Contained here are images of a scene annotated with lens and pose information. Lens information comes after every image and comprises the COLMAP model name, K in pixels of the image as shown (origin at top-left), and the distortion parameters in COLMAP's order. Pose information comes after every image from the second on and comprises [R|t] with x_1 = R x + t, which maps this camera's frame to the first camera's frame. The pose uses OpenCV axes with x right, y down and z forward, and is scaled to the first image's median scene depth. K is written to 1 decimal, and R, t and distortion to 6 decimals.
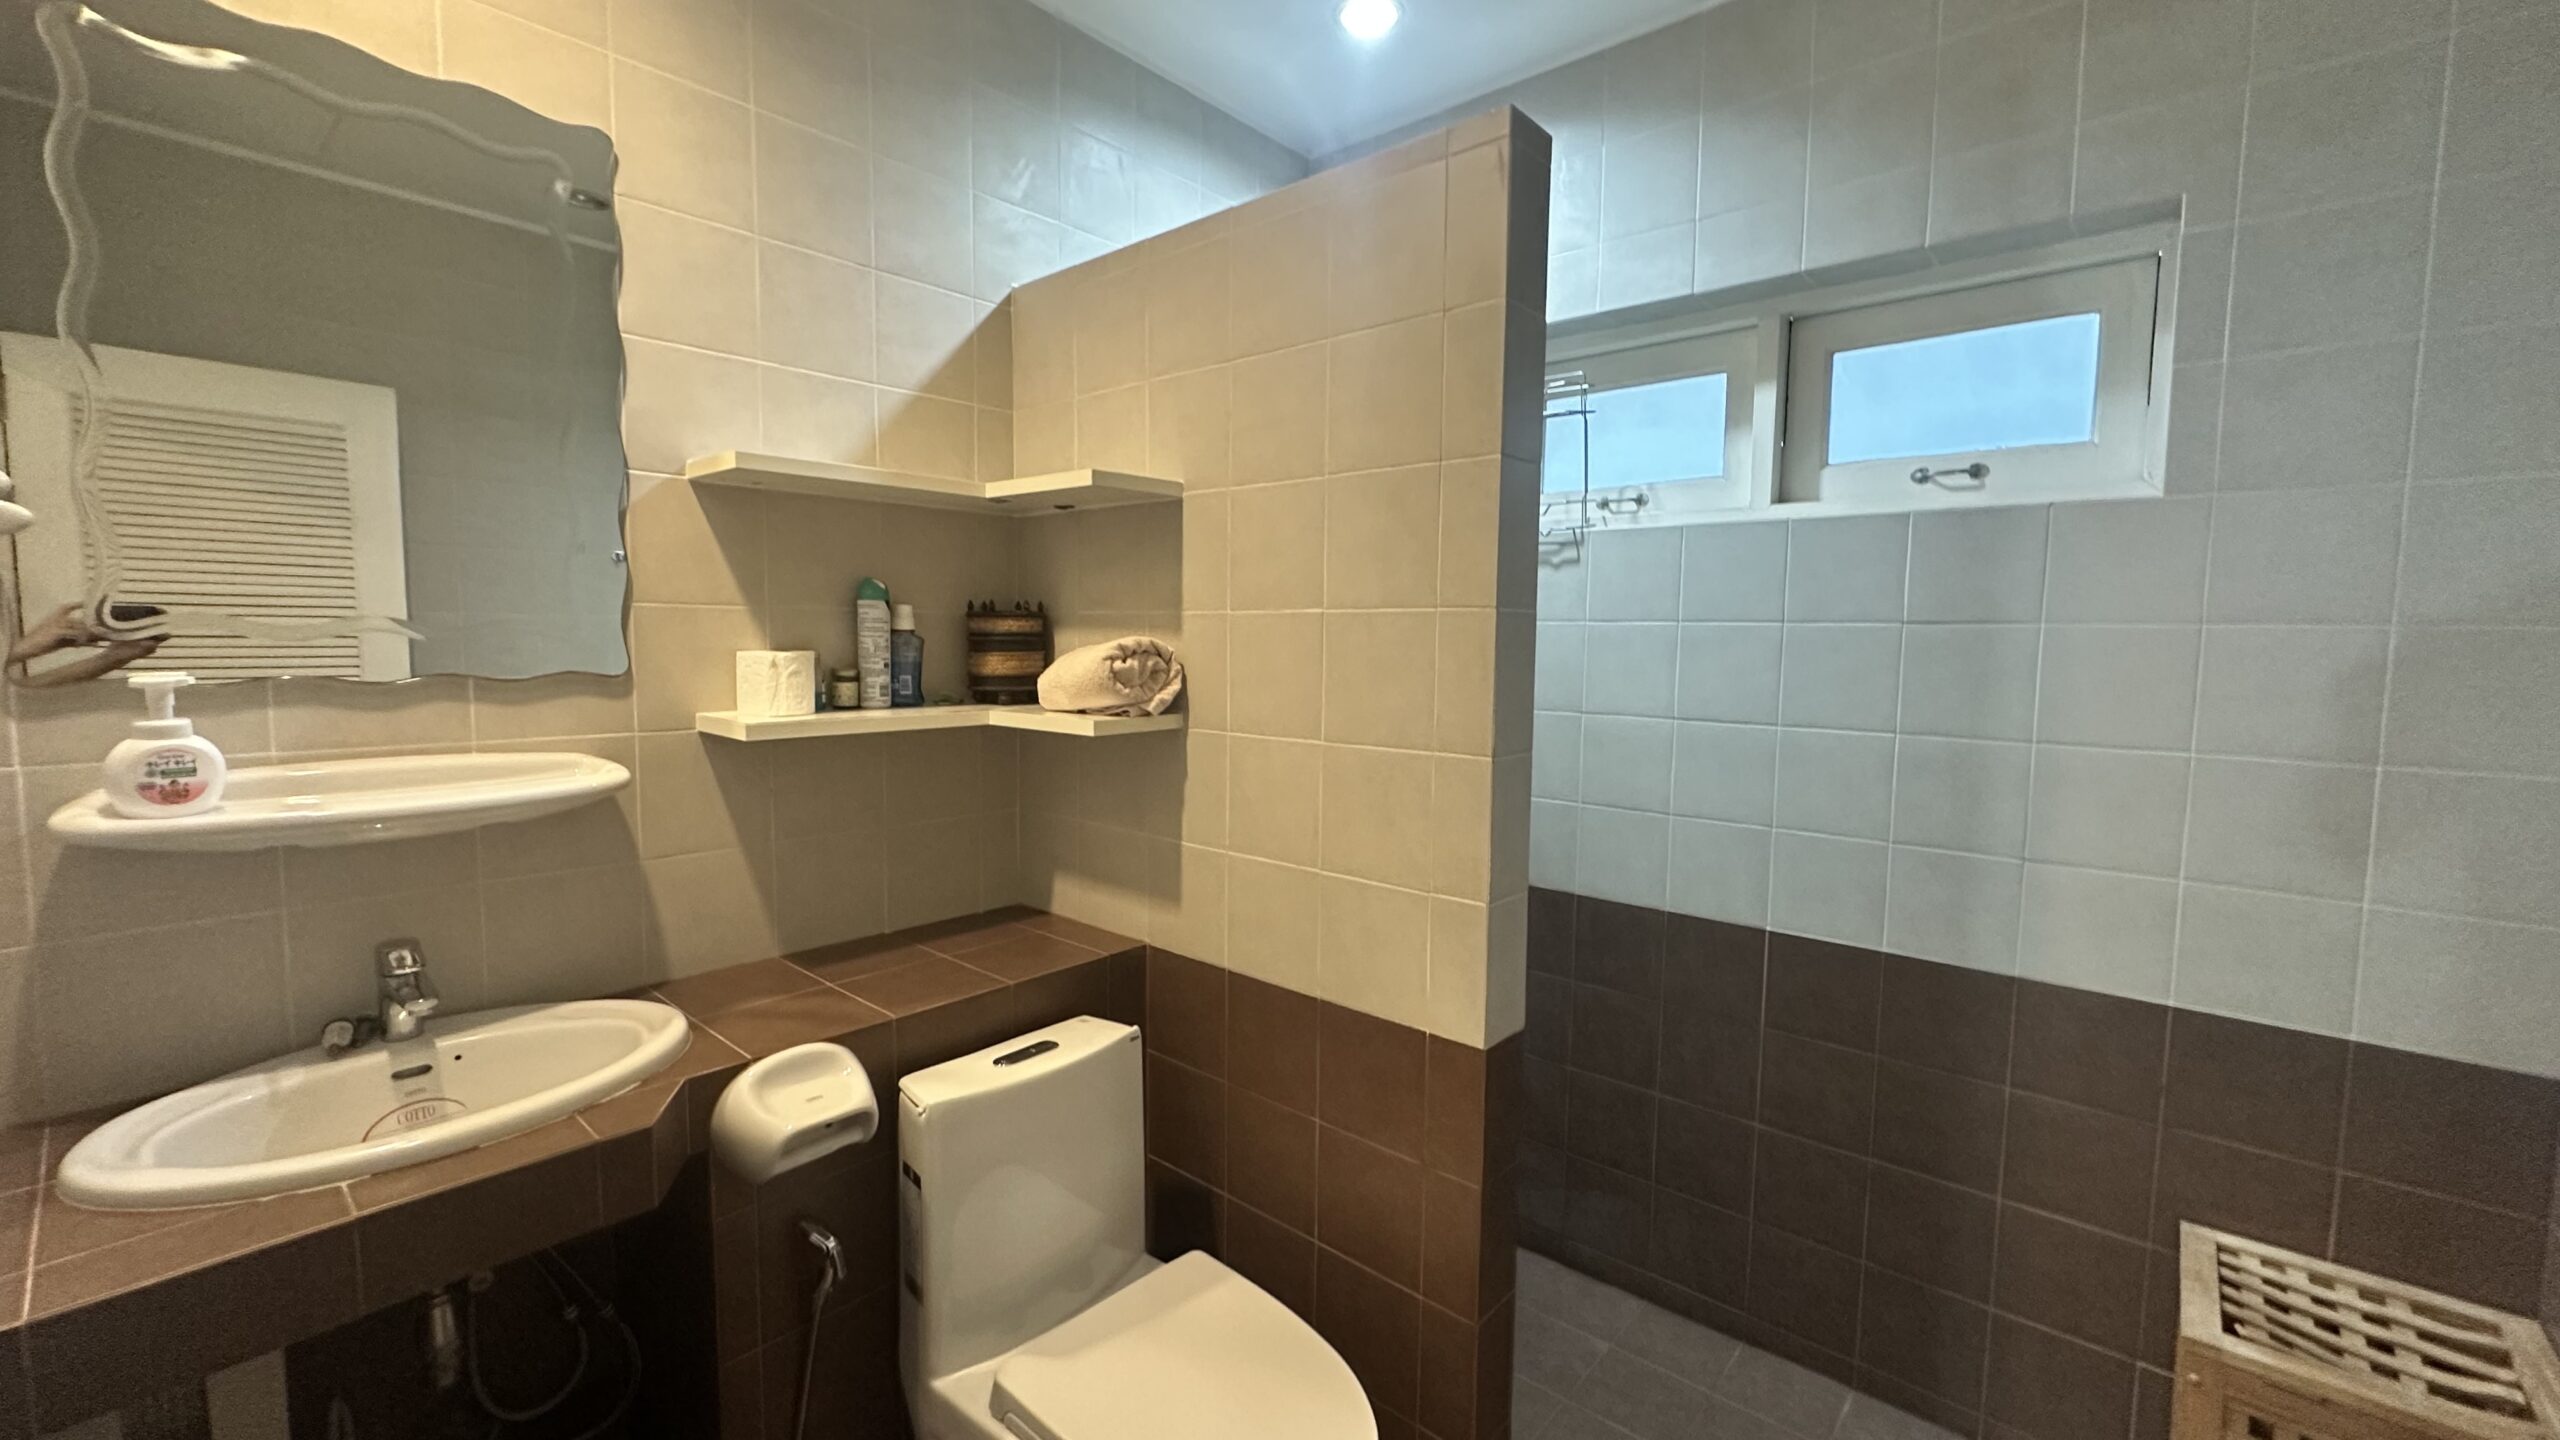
lens RADIAL K [[1020.1, 0, 1277.5], [0, 1020.1, 720.2], [0, 0, 1]] dist [-0.002203, 0.000609]
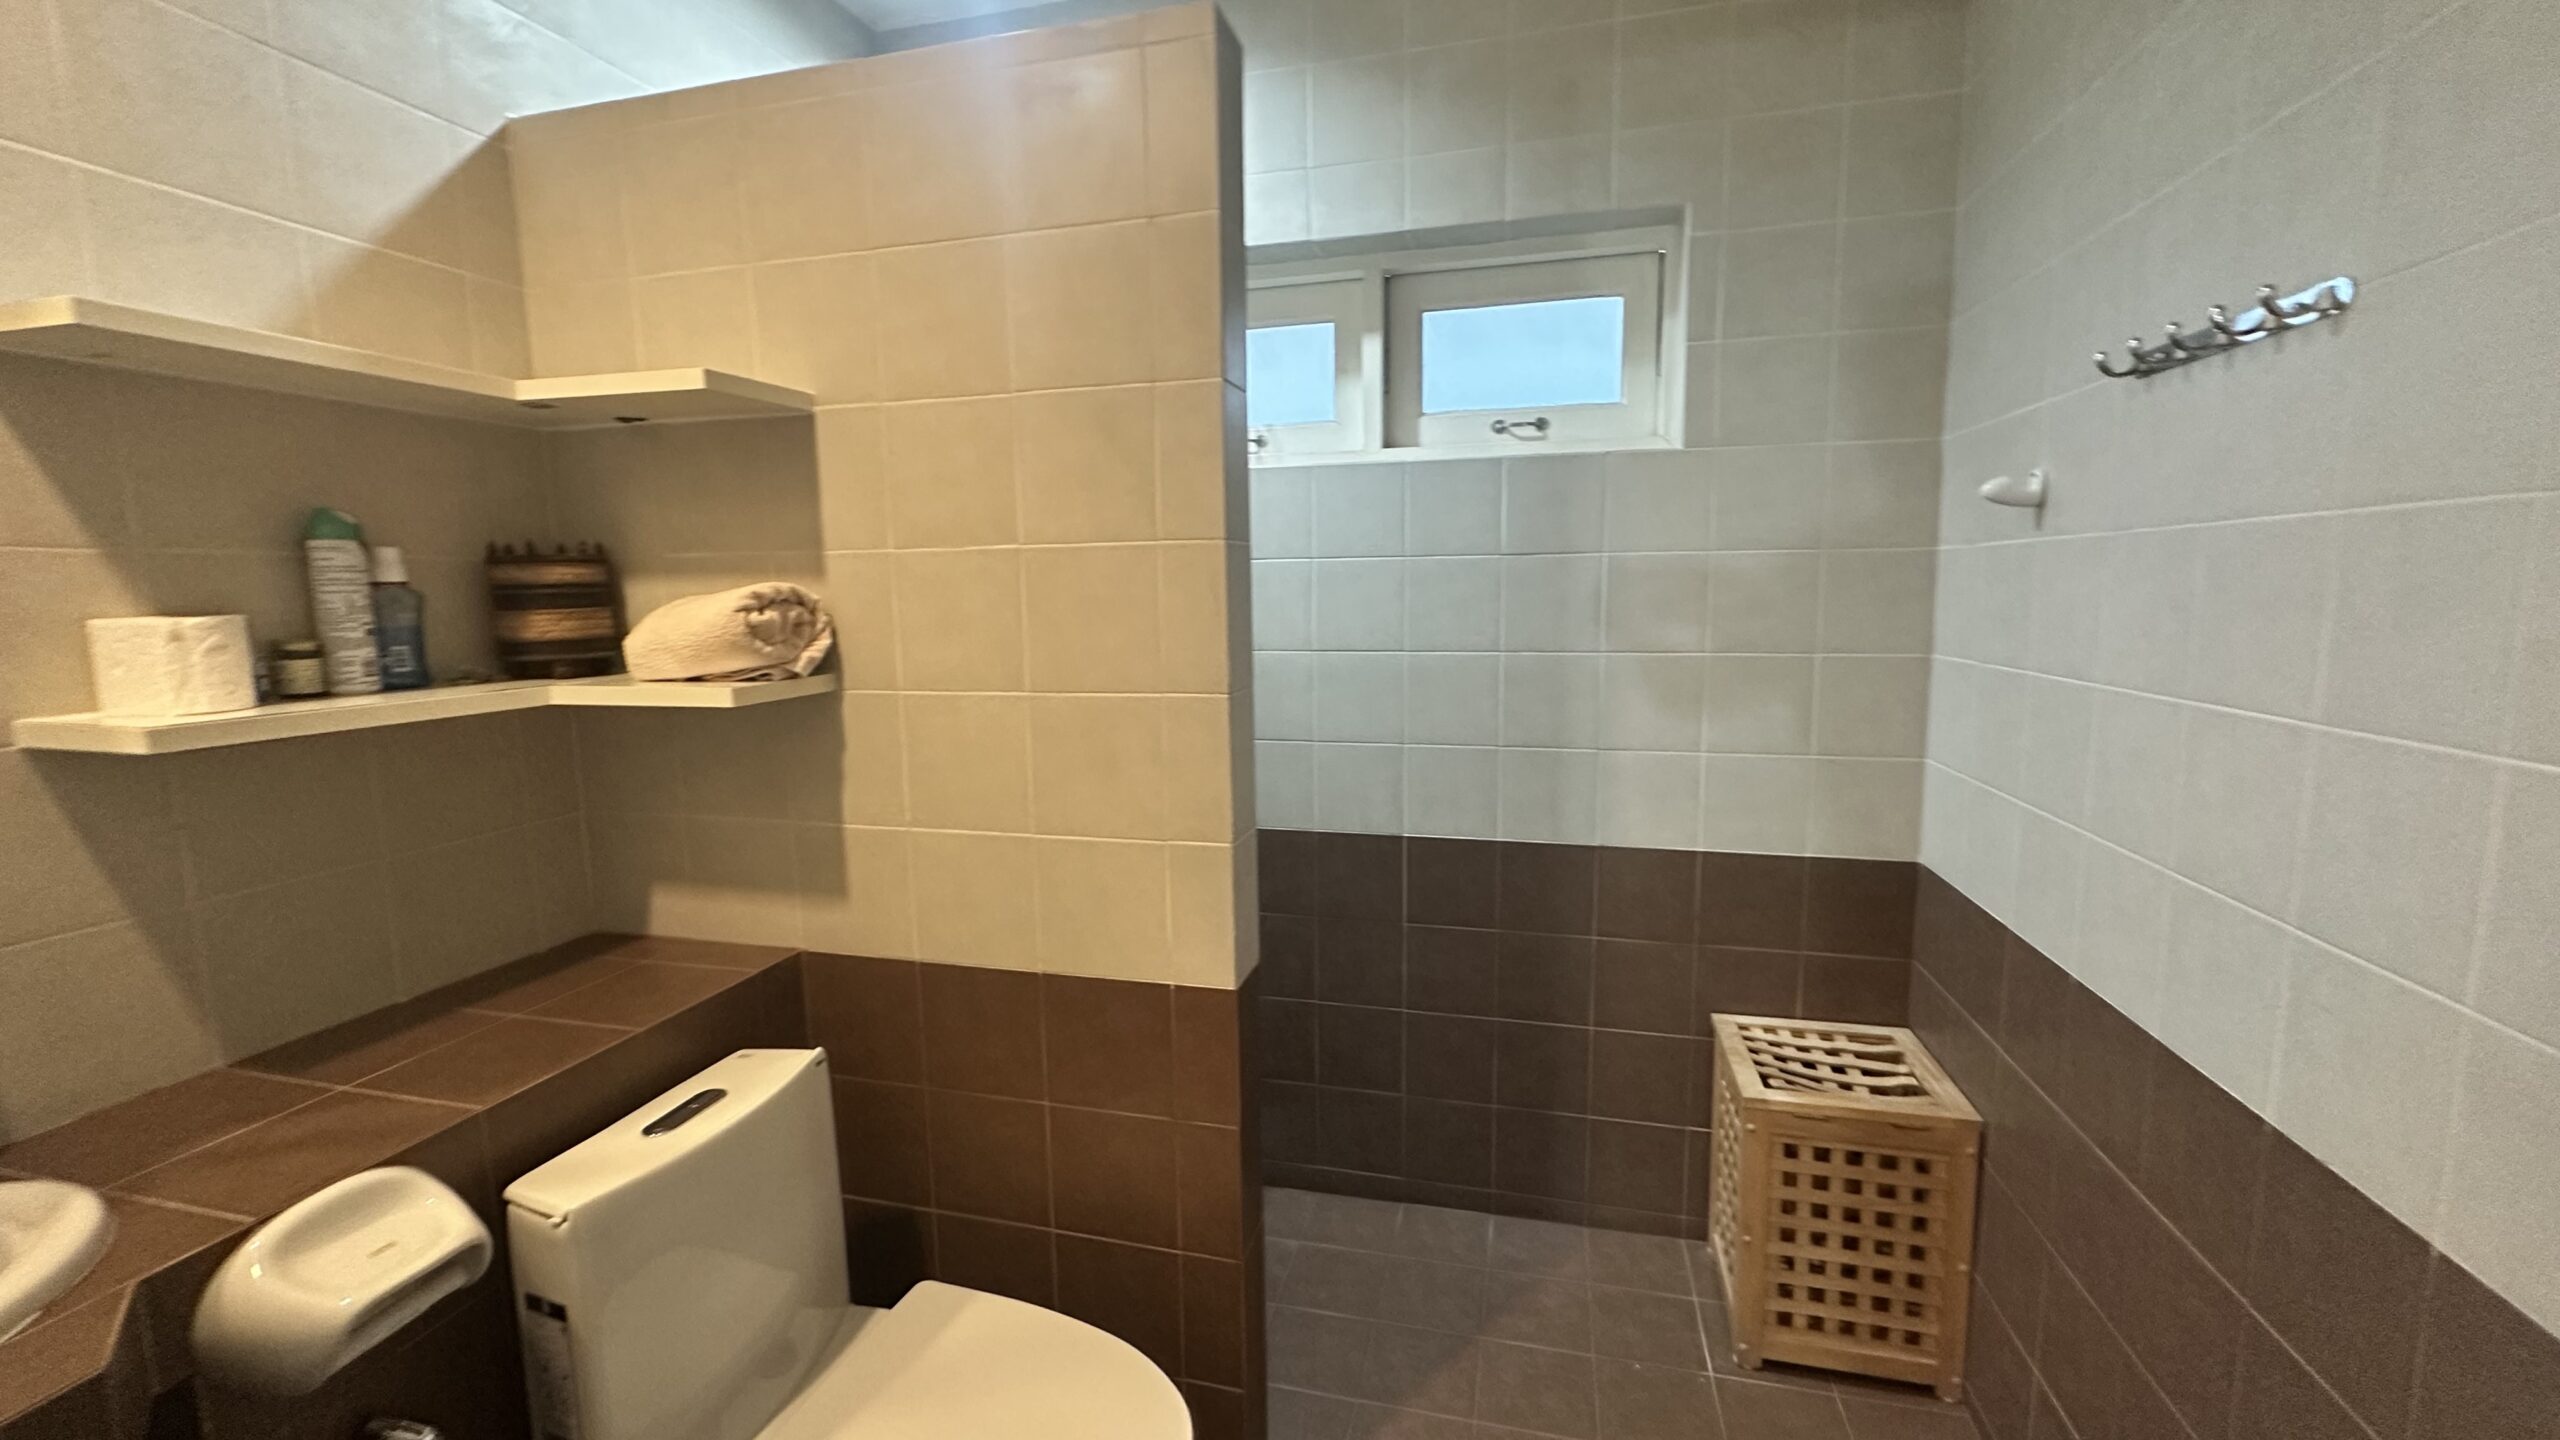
lens RADIAL K [[1020.1, 0, 1282.1], [0, 1020.1, 718.0], [0, 0, 1]] dist [-0.002203, 0.000609]
pose [[0.893244, -0.082719, 0.441896, -0.143370], [0.062041, 0.996203, 0.061071, 0.001819], [-0.445270, -0.027136, 0.894985, 0.085128]]
